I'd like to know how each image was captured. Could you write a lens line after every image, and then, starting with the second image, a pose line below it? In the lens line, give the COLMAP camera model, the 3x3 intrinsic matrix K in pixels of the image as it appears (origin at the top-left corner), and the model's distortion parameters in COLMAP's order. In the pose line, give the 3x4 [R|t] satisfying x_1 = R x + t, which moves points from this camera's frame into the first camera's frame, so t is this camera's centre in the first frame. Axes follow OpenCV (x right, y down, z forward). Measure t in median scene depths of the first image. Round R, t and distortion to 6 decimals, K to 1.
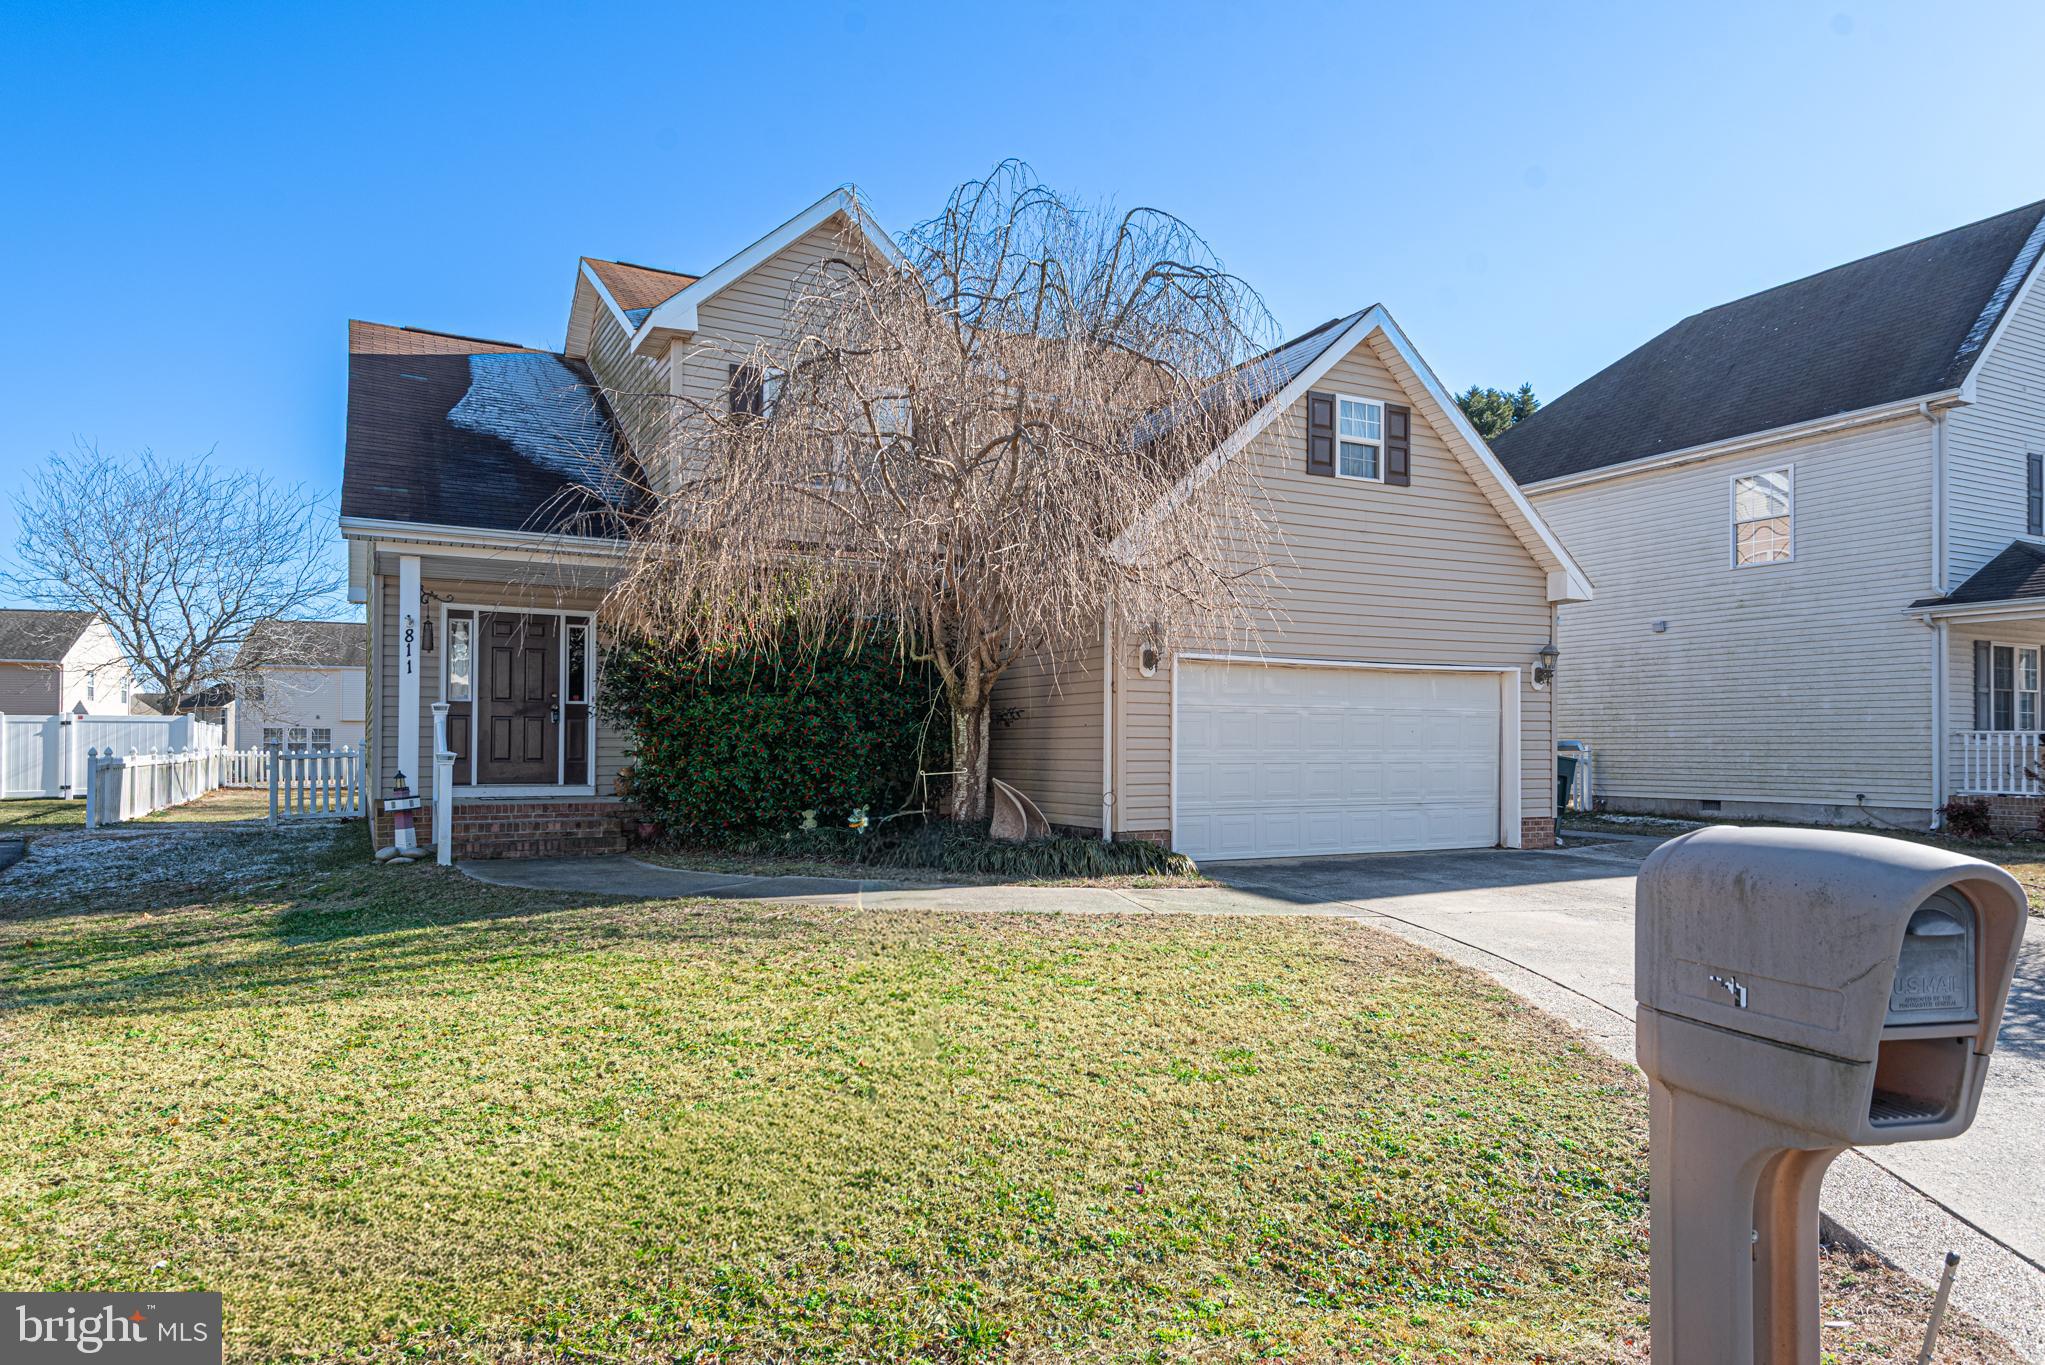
lens RADIAL K [[1251.8, 0, 1022.7], [0, 1251.8, 746.6], [0, 0, 1]] dist [0.001668, 0.000176]
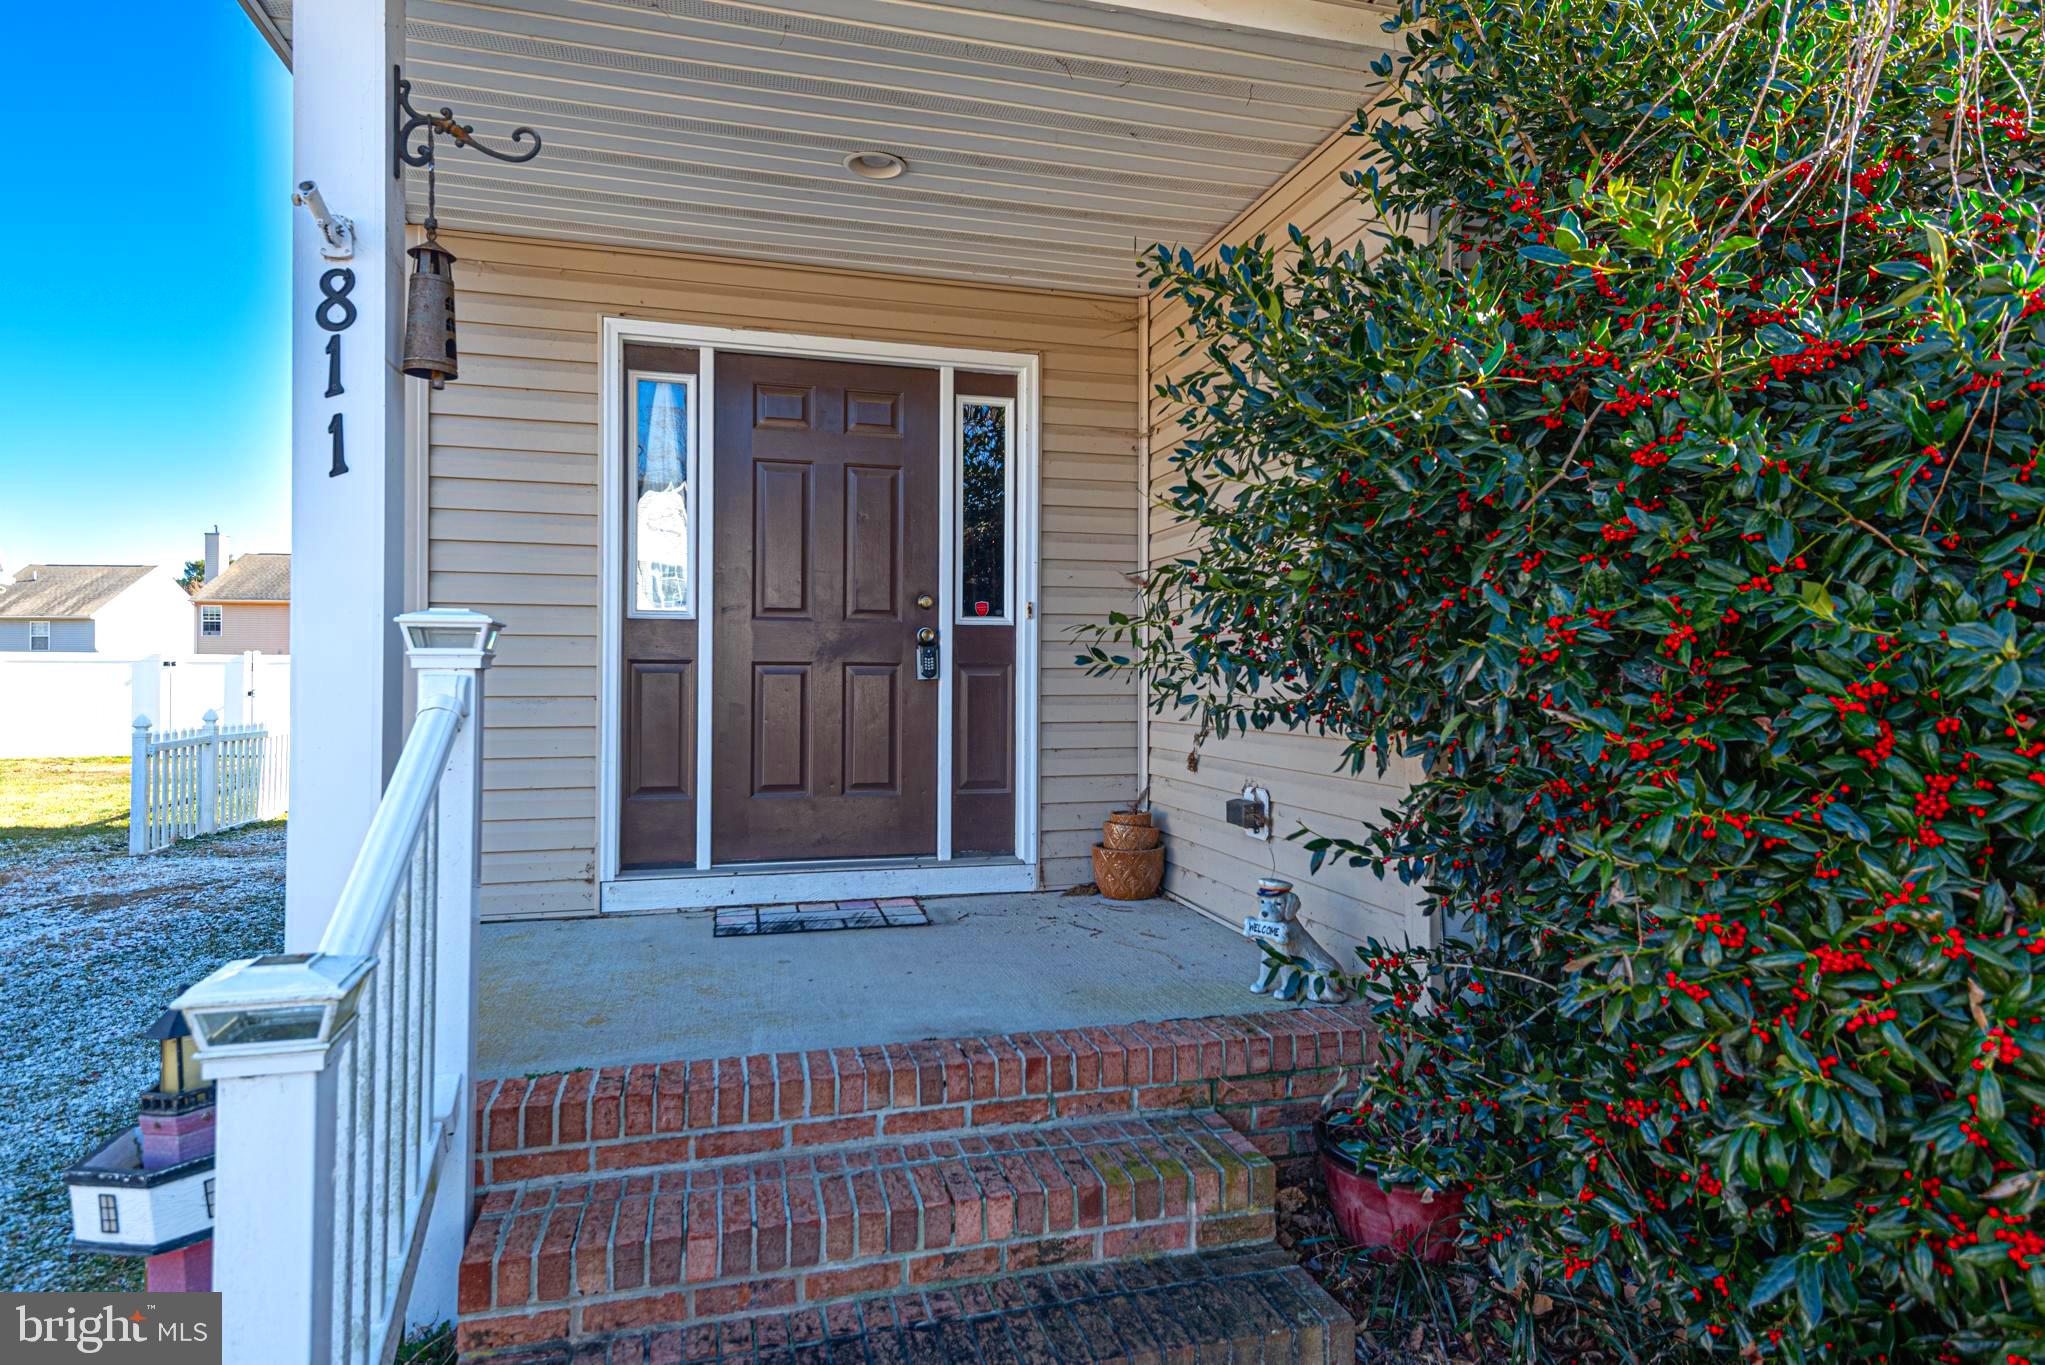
lens RADIAL K [[1118.4, 0, 1023.4], [0, 1118.4, 674.5], [0, 0, 1]] dist [-0.000028, 0.000003]
pose [[0.976258, -0.000462, -0.216611, -0.282921], [0.001435, 0.999990, 0.004333, -0.021888], [0.216607, -0.004541, 0.976248, 0.710491]]
